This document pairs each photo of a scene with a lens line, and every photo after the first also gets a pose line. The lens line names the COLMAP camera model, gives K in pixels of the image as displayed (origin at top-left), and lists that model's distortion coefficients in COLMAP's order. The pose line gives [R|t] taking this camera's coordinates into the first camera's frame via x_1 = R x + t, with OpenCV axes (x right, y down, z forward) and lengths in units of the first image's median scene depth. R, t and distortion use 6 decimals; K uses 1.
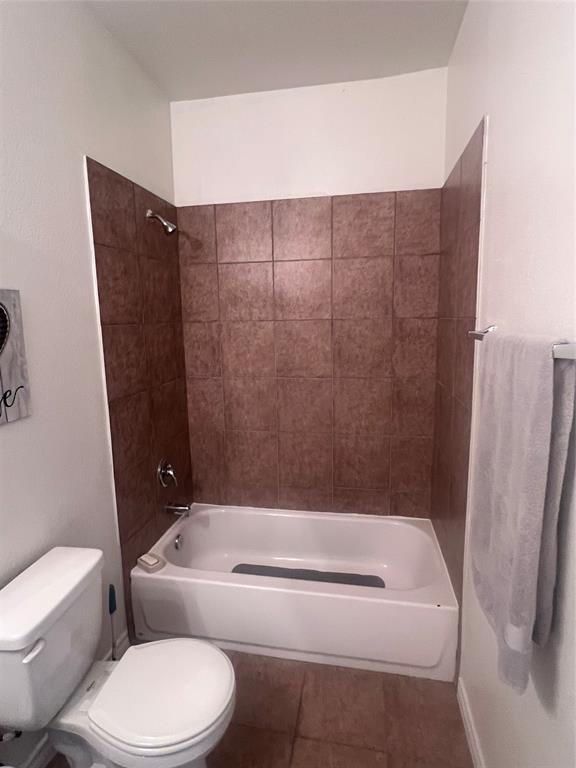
lens RADIAL K [[413.1, 0, 288.1], [0, 413.1, 384.9], [0, 0, 1]] dist [0.004146, -0.000947]
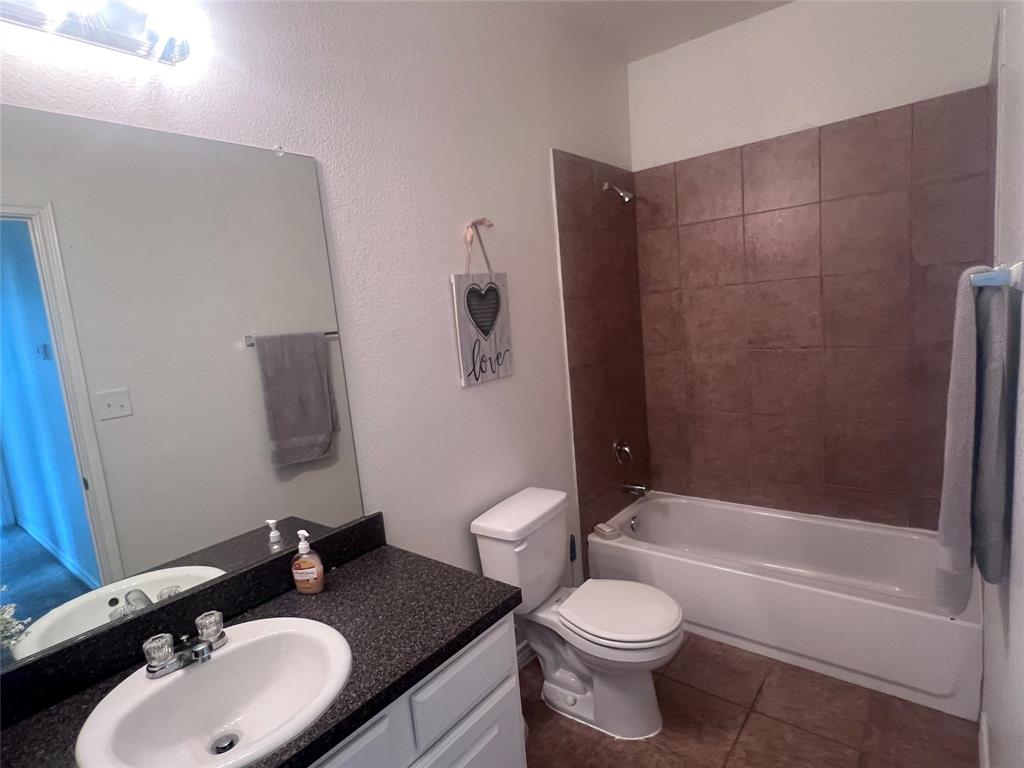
lens RADIAL K [[550.7, 0, 510.9], [0, 550.7, 383.1], [0, 0, 1]] dist [0.004146, -0.000947]
pose [[0.881023, 0.002515, -0.473067, 0.083202], [-0.004106, 0.999989, -0.002329, 0.058928], [0.473055, 0.003994, 0.881024, -0.253120]]
